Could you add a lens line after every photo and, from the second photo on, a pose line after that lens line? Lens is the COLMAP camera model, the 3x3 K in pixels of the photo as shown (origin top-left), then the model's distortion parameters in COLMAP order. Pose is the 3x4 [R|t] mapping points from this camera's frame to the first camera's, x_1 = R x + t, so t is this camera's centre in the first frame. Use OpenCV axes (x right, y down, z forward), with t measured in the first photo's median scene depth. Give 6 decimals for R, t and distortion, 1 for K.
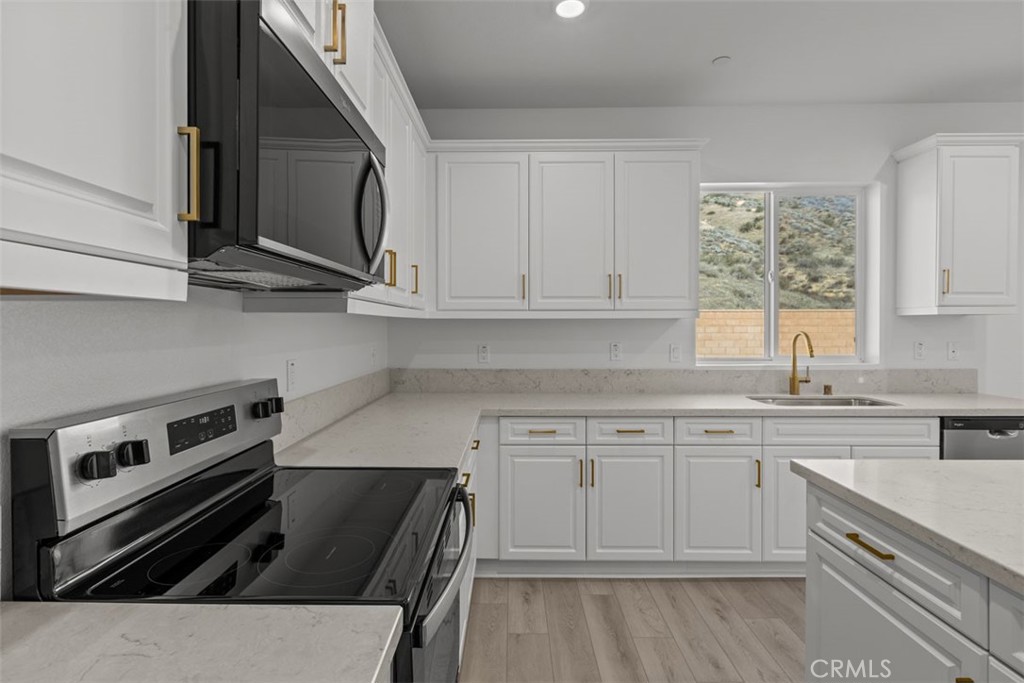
lens RADIAL K [[511.3, 0, 509.2], [0, 511.3, 328.0], [0, 0, 1]] dist [-0.001810, -0.001306]
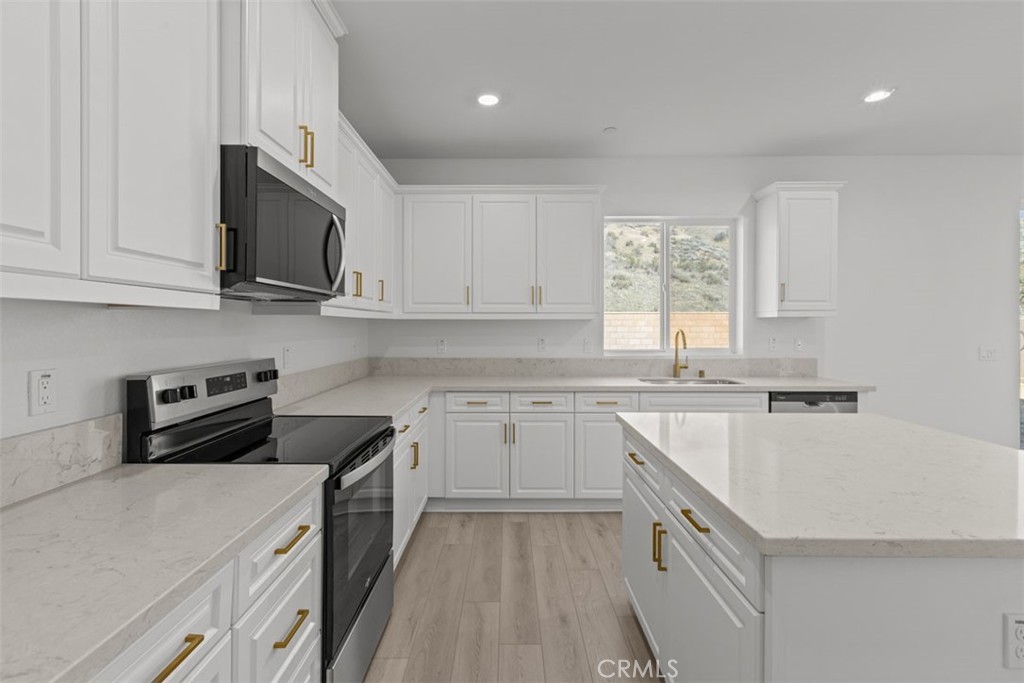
lens RADIAL K [[466.1, 0, 508.7], [0, 466.1, 325.3], [0, 0, 1]] dist [0.002037, 0.000753]
pose [[0.999960, 0.002246, 0.008699, 0.137413], [-0.002197, 0.999982, -0.005590, 0.004393], [-0.008712, 0.005570, 0.999947, -0.236706]]
